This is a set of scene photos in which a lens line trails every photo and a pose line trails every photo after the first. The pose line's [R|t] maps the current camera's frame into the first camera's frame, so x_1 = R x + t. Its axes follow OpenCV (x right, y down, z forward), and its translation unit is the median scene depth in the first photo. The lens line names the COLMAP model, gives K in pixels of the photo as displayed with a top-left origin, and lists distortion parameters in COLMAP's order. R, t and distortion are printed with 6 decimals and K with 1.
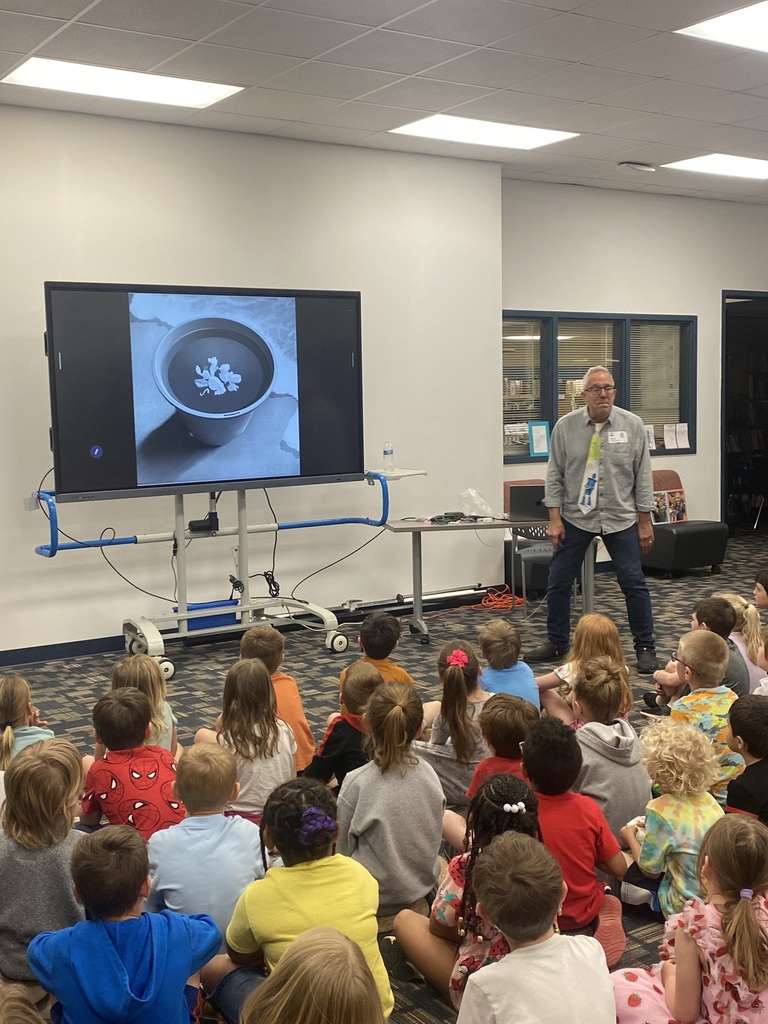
lens RADIAL K [[1225.9, 0, 405.1], [0, 1225.9, 511.9], [0, 0, 1]] dist [0.123984, 0.000000]
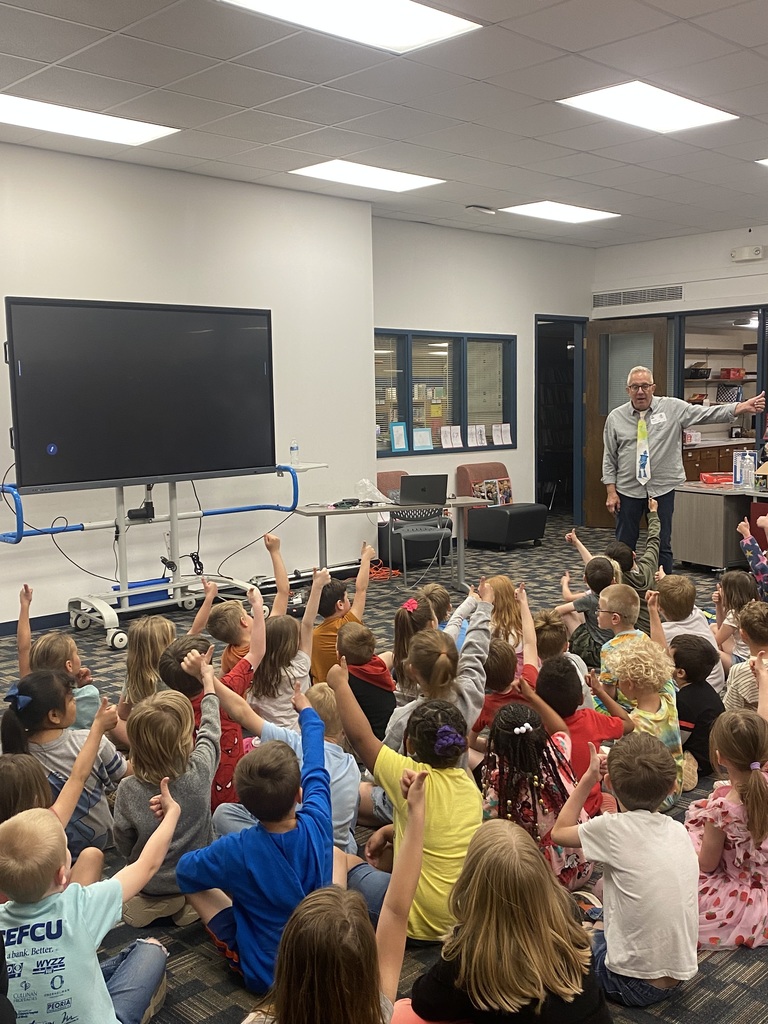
lens RADIAL K [[1056.9, 0, 385.5], [0, 1056.9, 513.4], [0, 0, 1]] dist [0.127816, 0.000000]
pose [[0.984661, -0.021072, 0.173200, -0.106545], [0.019666, 0.999758, 0.009830, 0.005404], [-0.173365, -0.006273, 0.984838, -0.009682]]
